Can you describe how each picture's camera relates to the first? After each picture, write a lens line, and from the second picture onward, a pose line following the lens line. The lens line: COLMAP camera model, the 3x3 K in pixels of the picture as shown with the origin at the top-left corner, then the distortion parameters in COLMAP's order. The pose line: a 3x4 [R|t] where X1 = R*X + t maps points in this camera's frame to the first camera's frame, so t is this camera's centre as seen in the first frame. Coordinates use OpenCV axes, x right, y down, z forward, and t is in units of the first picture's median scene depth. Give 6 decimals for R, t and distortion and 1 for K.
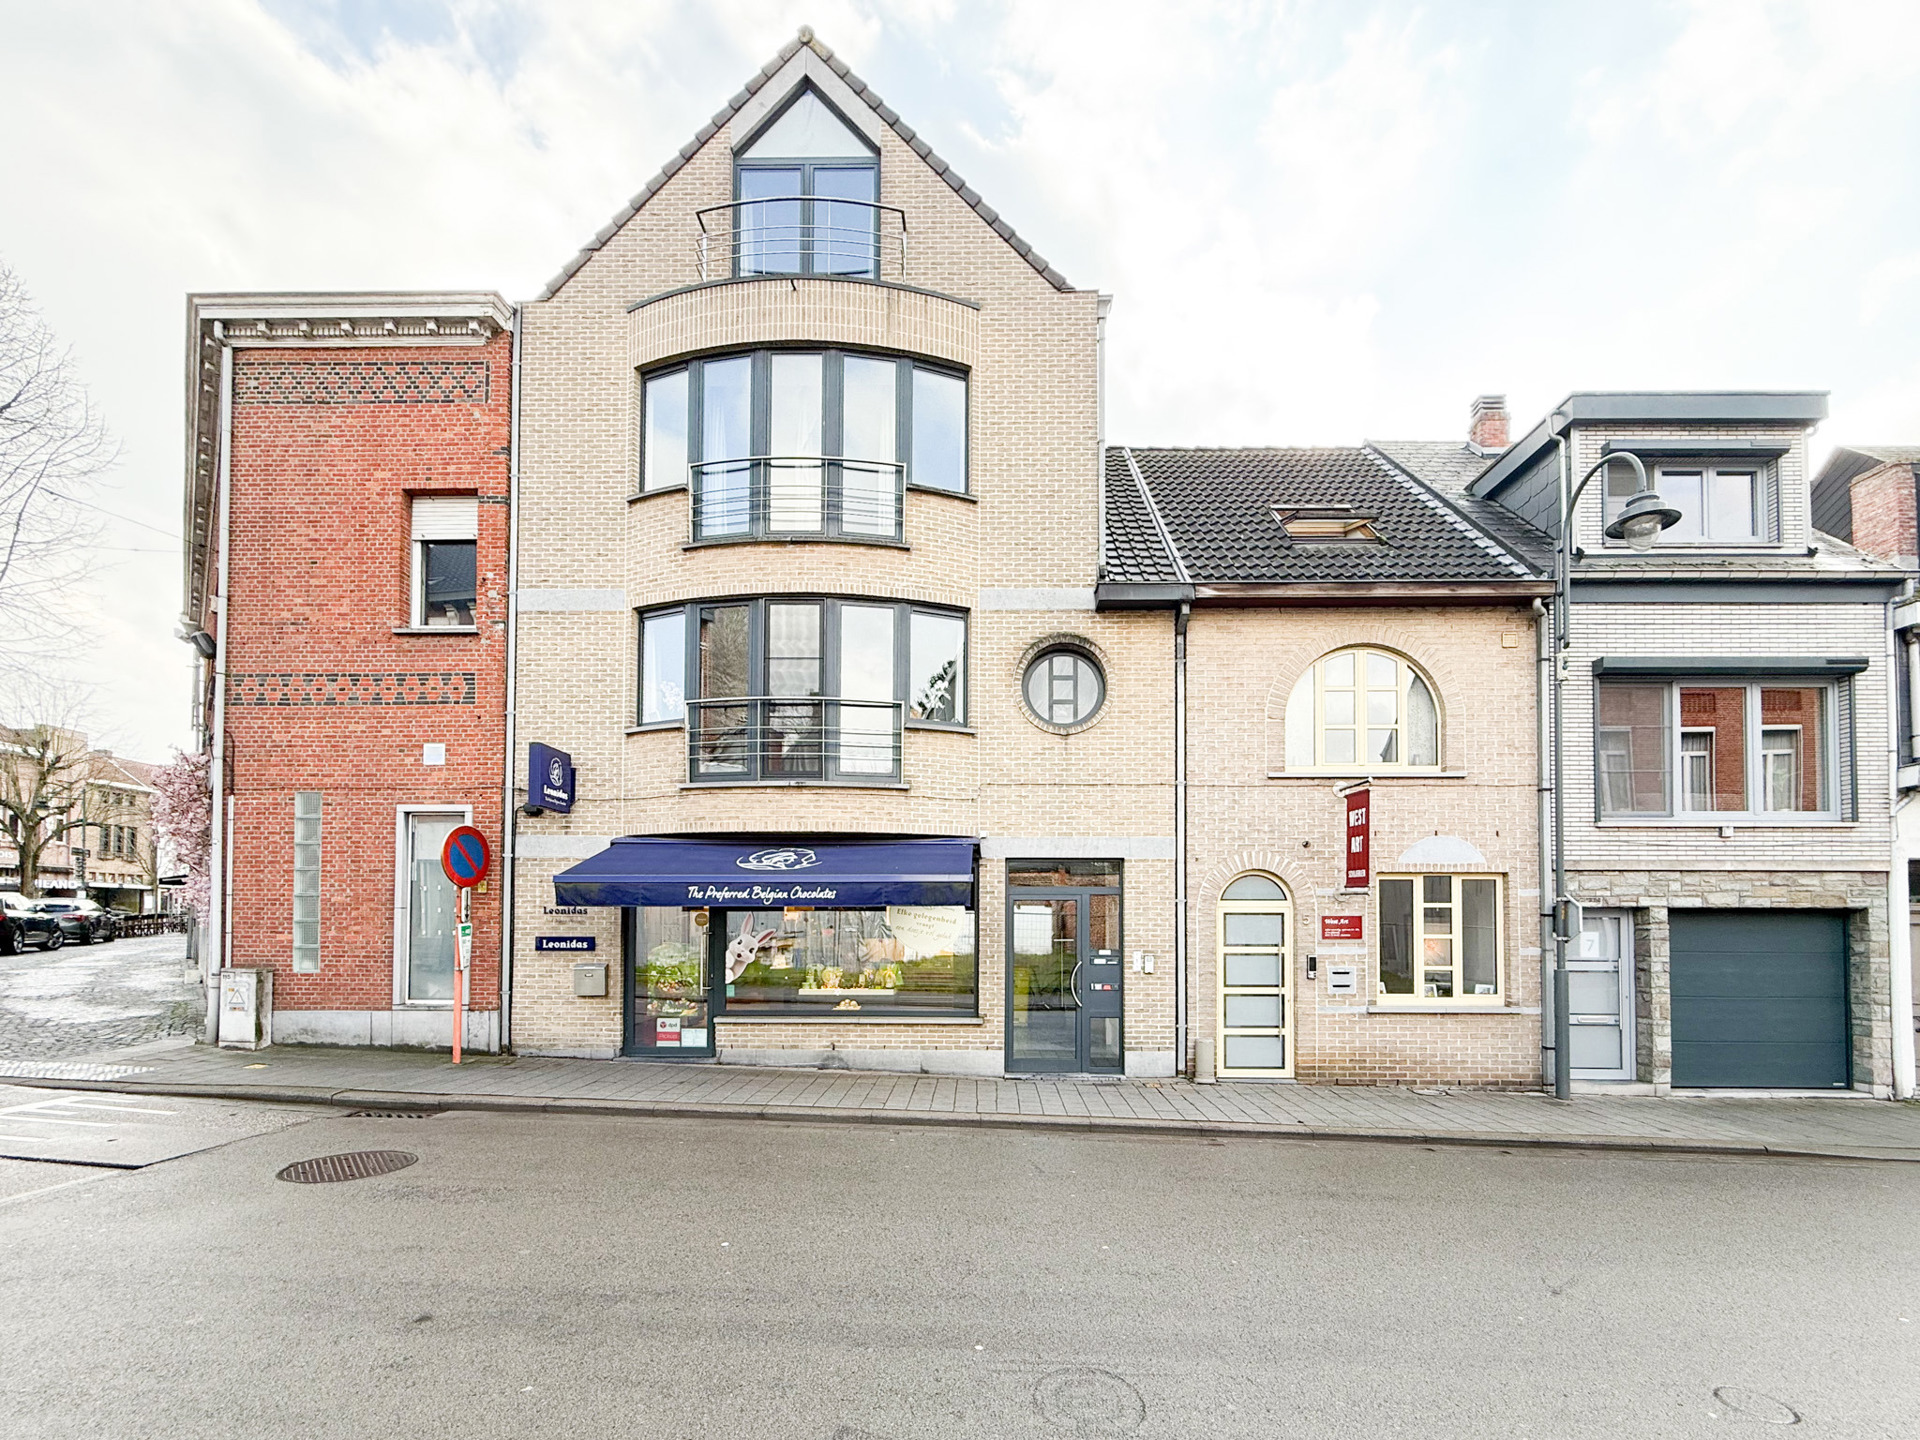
lens RADIAL K [[777.2, 0, 958.7], [0, 777.2, 691.0], [0, 0, 1]] dist [-0.001415, 0.000023]
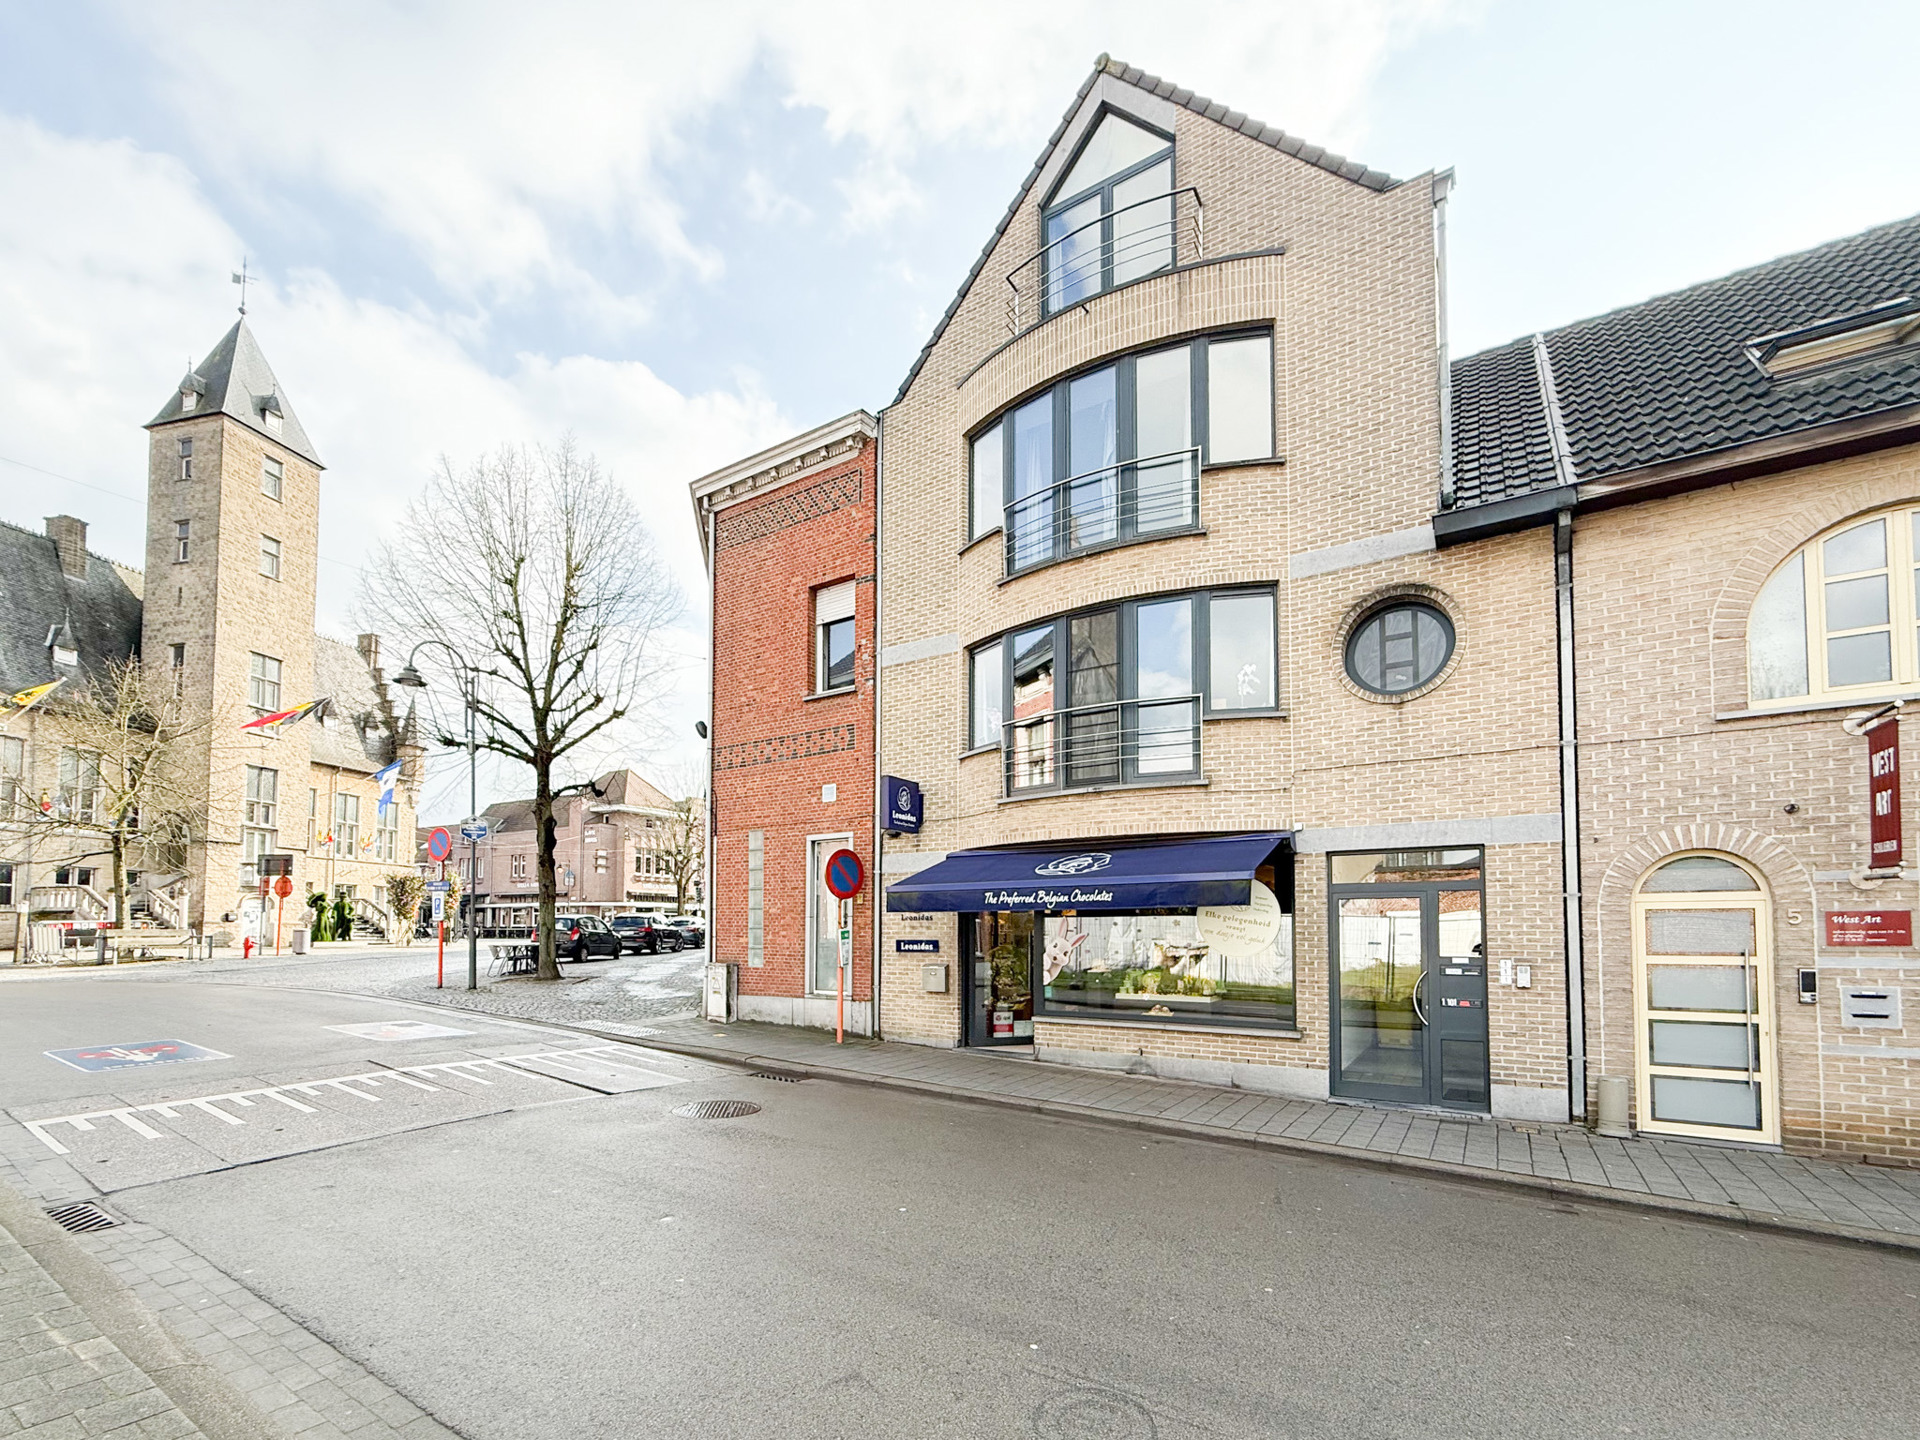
lens RADIAL K [[775.5, 0, 955.6], [0, 775.5, 677.2], [0, 0, 1]] dist [0.000094, -0.000087]
pose [[0.856334, -0.163523, -0.489849, 0.148954], [0.148569, 0.986451, -0.069579, 0.016243], [0.494590, -0.013193, 0.869026, 0.025348]]
